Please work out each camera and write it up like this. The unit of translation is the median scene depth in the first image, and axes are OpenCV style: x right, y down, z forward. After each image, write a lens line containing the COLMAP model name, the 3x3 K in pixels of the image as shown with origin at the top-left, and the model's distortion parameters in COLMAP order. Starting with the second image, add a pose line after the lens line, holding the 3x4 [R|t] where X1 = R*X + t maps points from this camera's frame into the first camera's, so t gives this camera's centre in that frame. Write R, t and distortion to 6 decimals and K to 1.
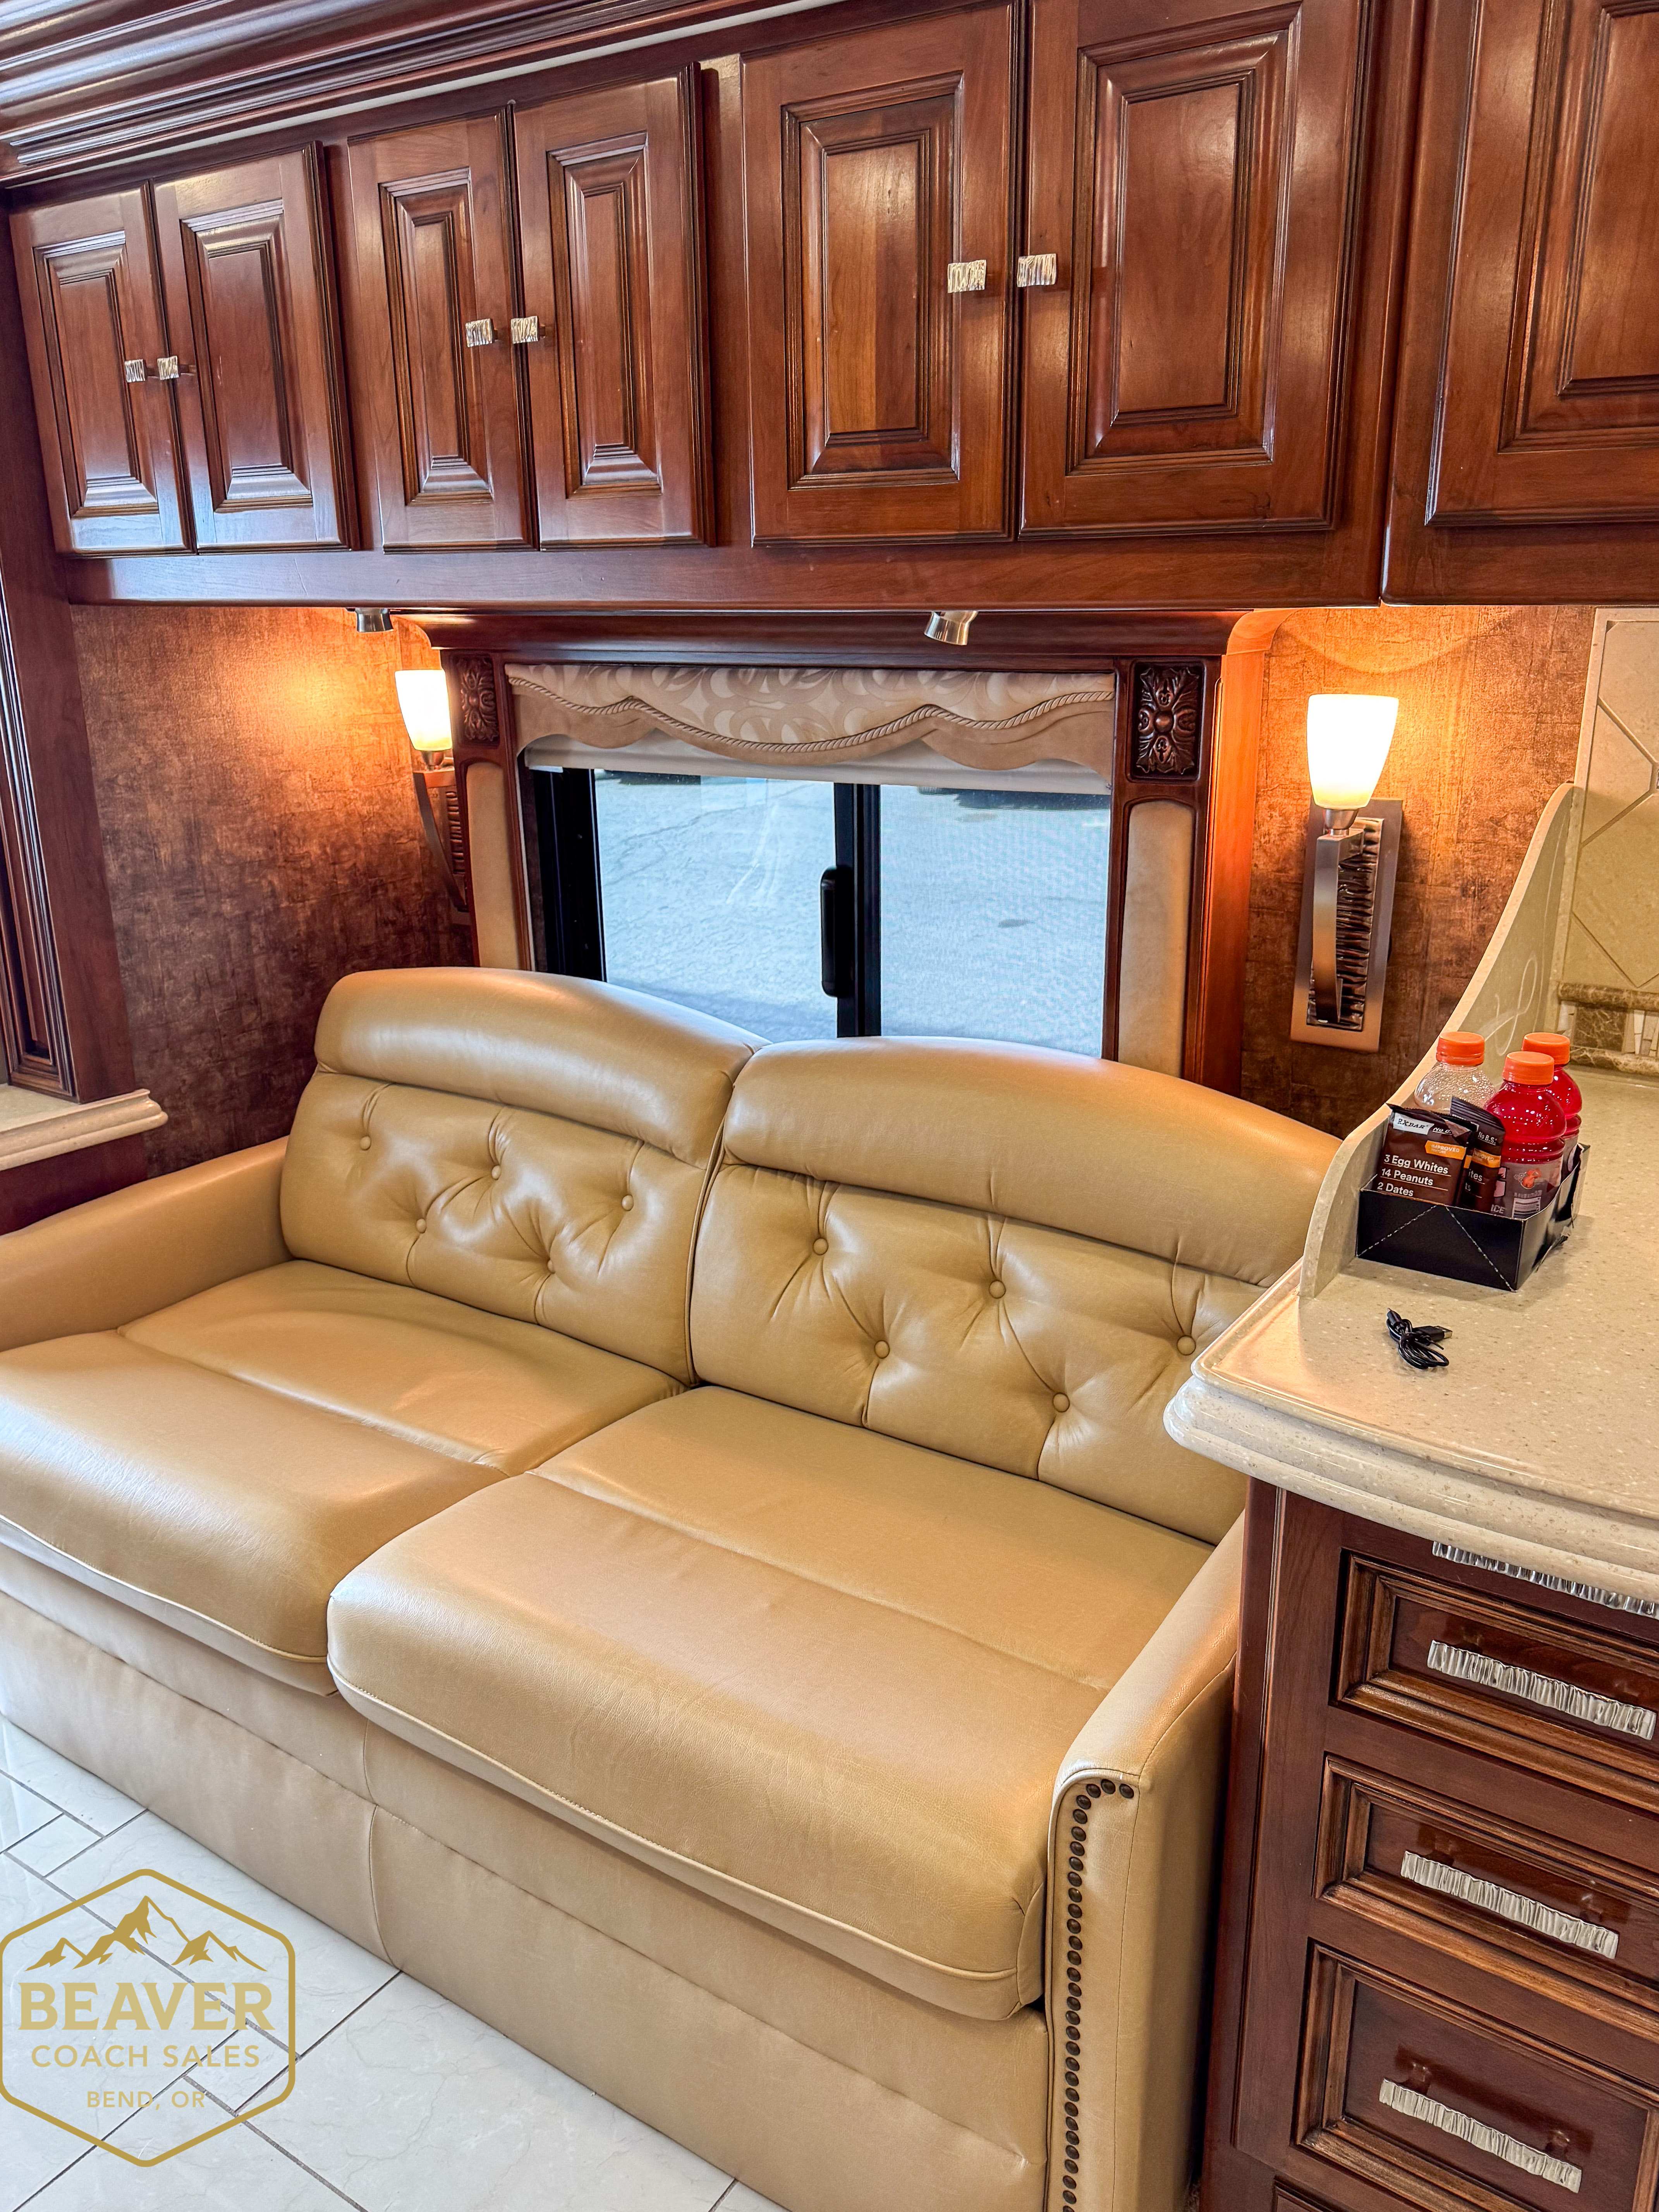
lens RADIAL K [[1649.2, 0, 832.5], [0, 1649.2, 1114.8], [0, 0, 1]] dist [0.016099, -0.010593]
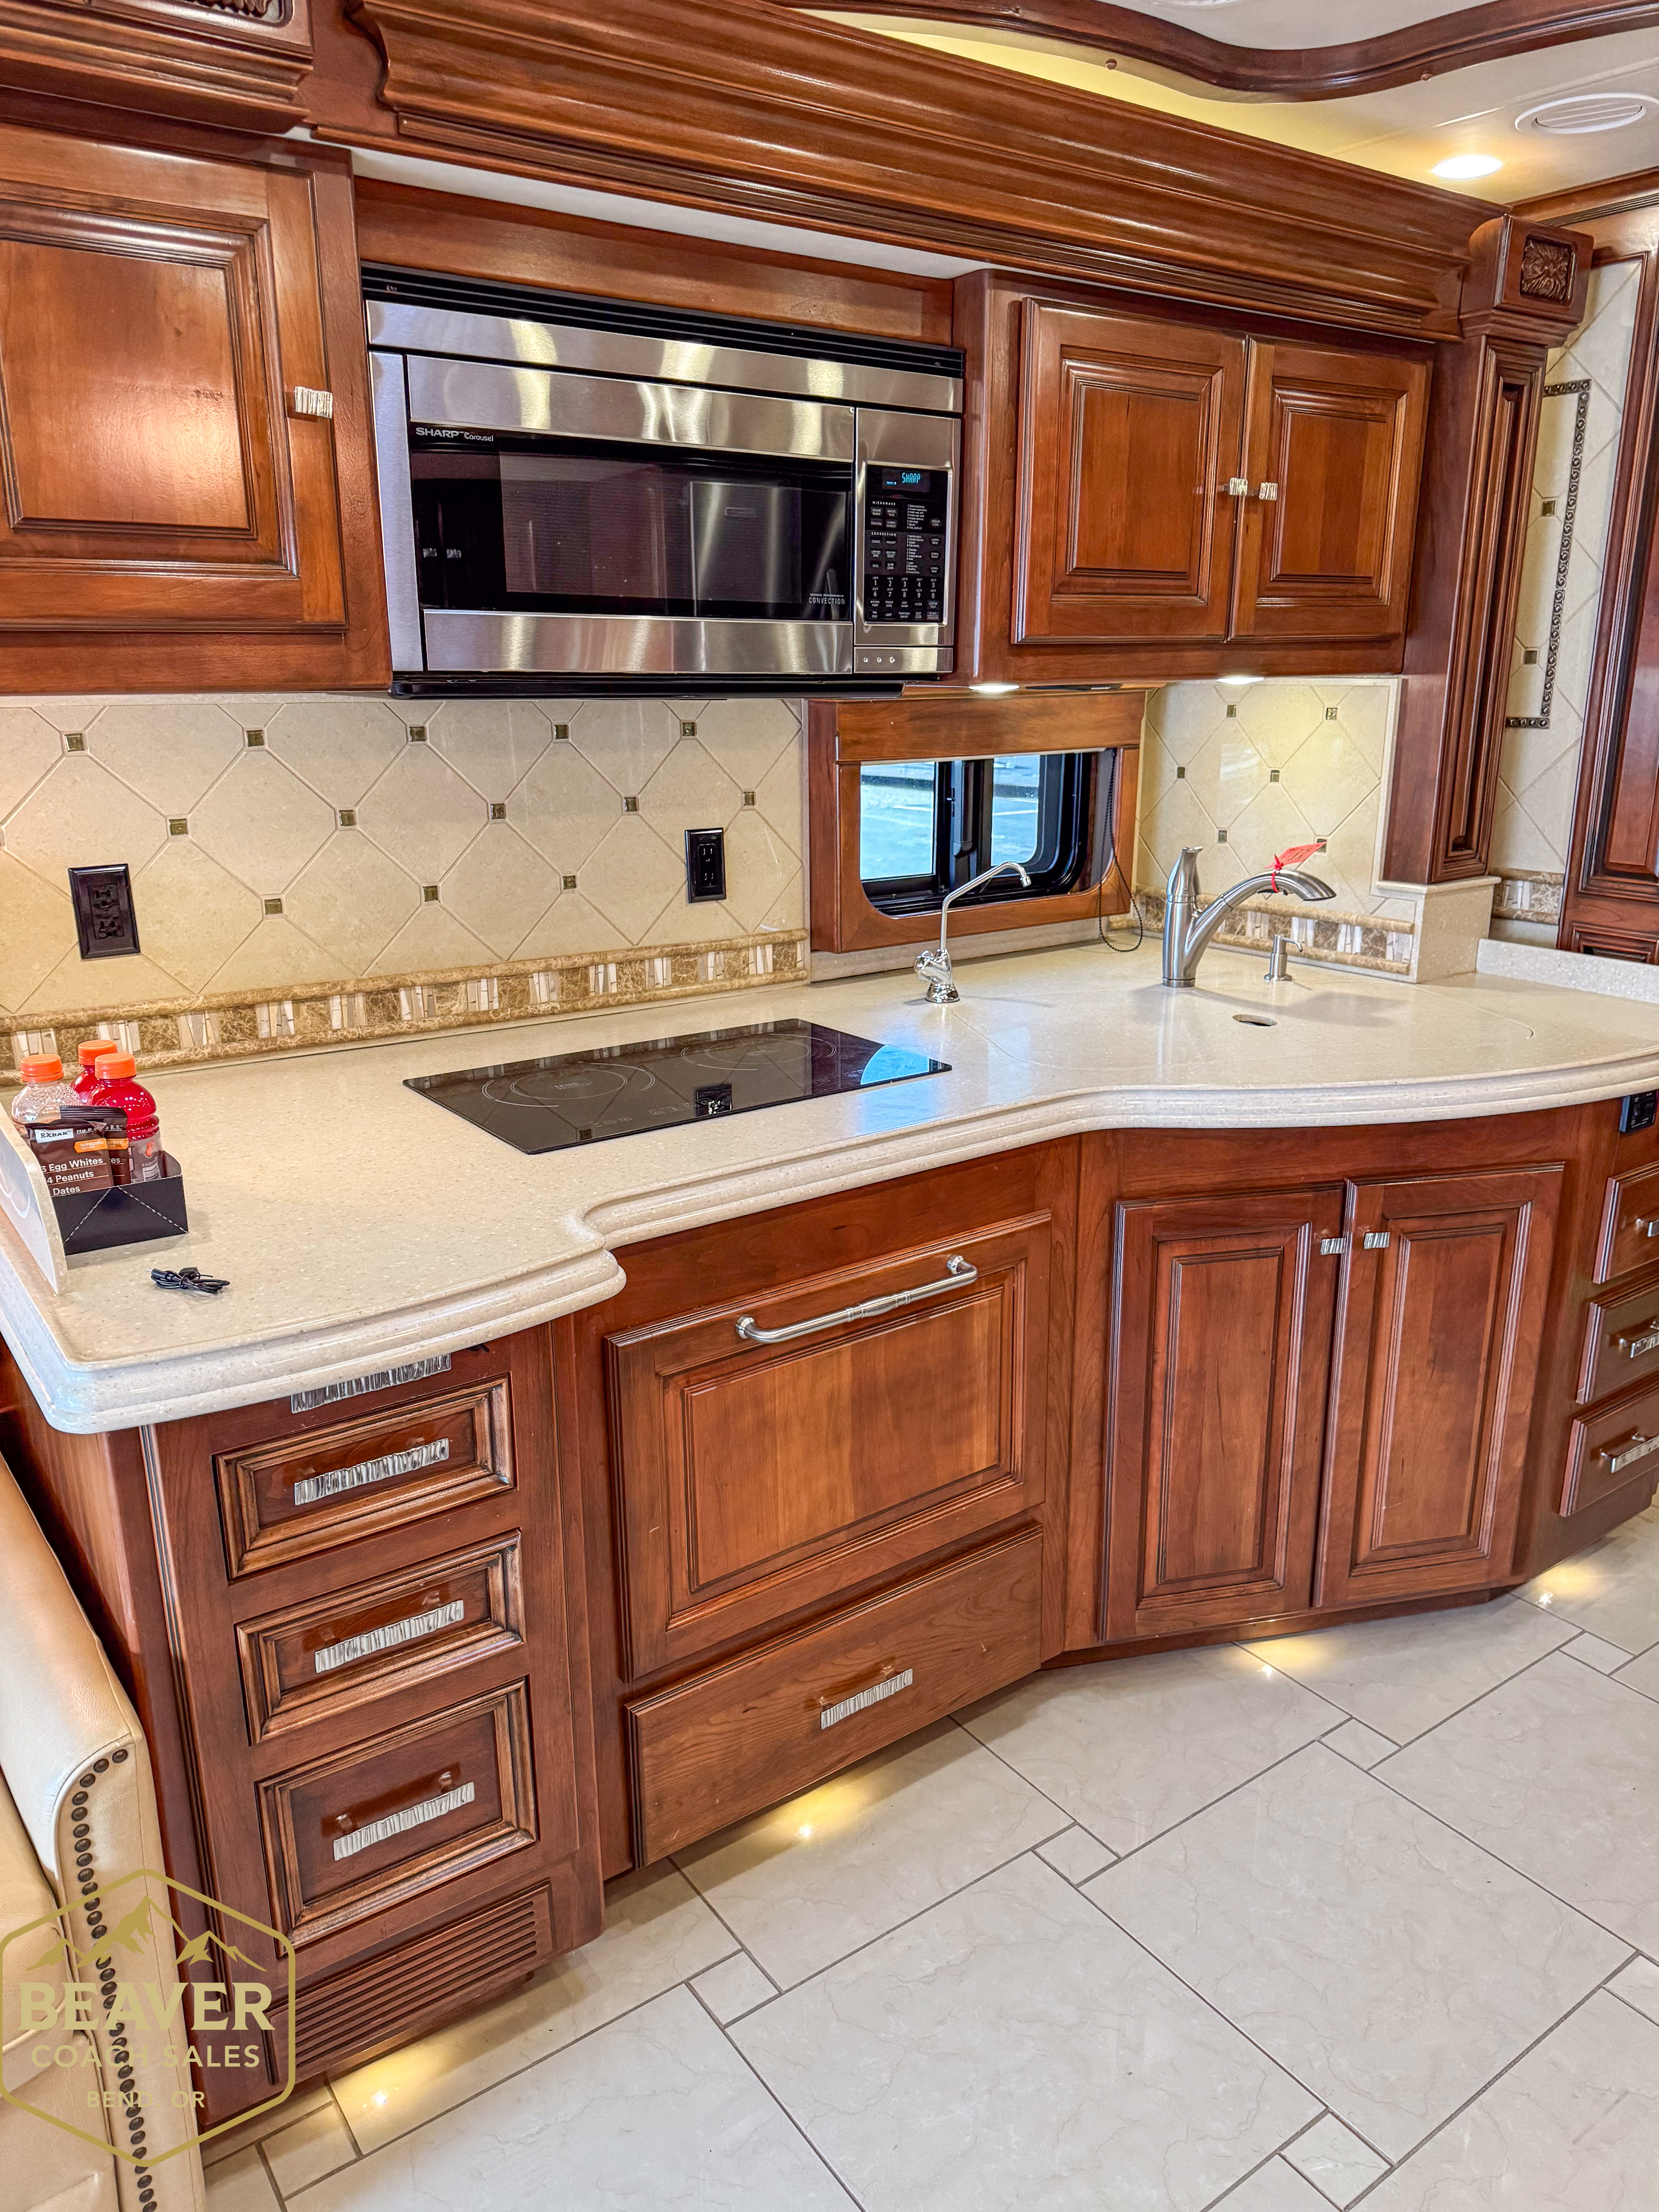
lens RADIAL K [[1574.0, 0, 816.9], [0, 1574.0, 1110.9], [0, 0, 1]] dist [0.031009, -0.031561]
pose [[0.351949, -0.246570, 0.902959, -0.500010], [0.278438, 0.948589, 0.150502, -0.030428], [-0.893647, 0.198449, 0.402509, 0.068291]]
